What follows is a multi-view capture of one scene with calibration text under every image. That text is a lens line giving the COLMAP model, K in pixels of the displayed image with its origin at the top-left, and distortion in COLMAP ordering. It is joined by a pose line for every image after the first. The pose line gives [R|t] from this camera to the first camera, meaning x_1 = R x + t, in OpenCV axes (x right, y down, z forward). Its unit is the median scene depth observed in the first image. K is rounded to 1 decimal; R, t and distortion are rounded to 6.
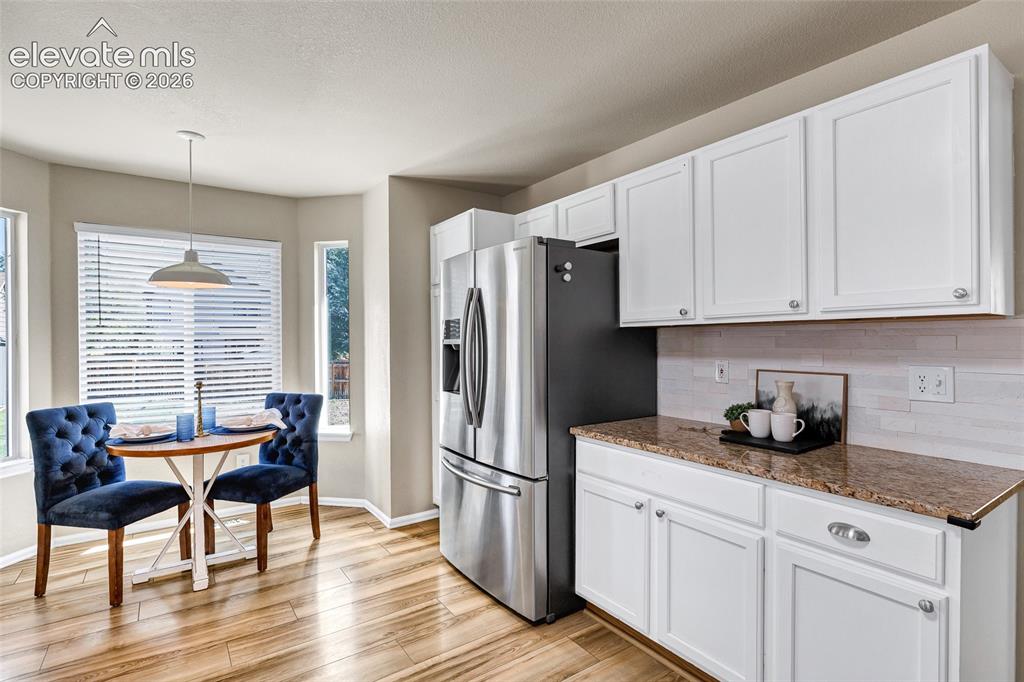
lens RADIAL K [[488.6, 0, 526.3], [0, 488.6, 340.7], [0, 0, 1]] dist [-0.000196, -0.000408]
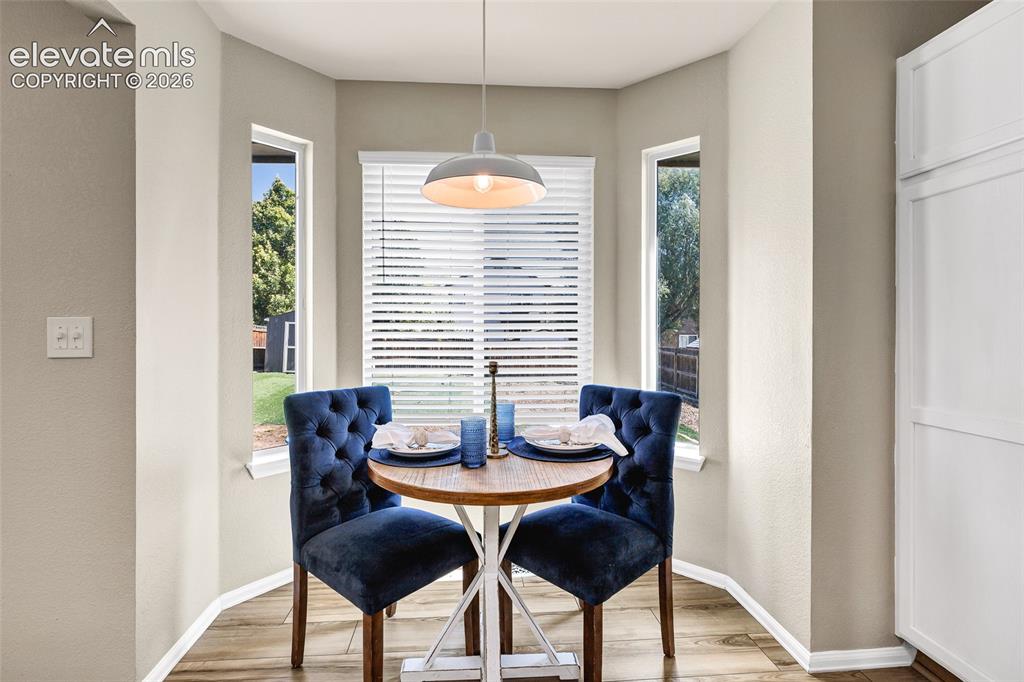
lens RADIAL K [[488.6, 0, 509.6], [0, 488.6, 332.7], [0, 0, 1]] dist [-0.000196, -0.000408]
pose [[0.856805, 0.010860, -0.515527, -0.345558], [-0.006290, 0.999924, 0.010610, 0.041815], [0.515603, -0.005849, 0.856808, 0.500173]]
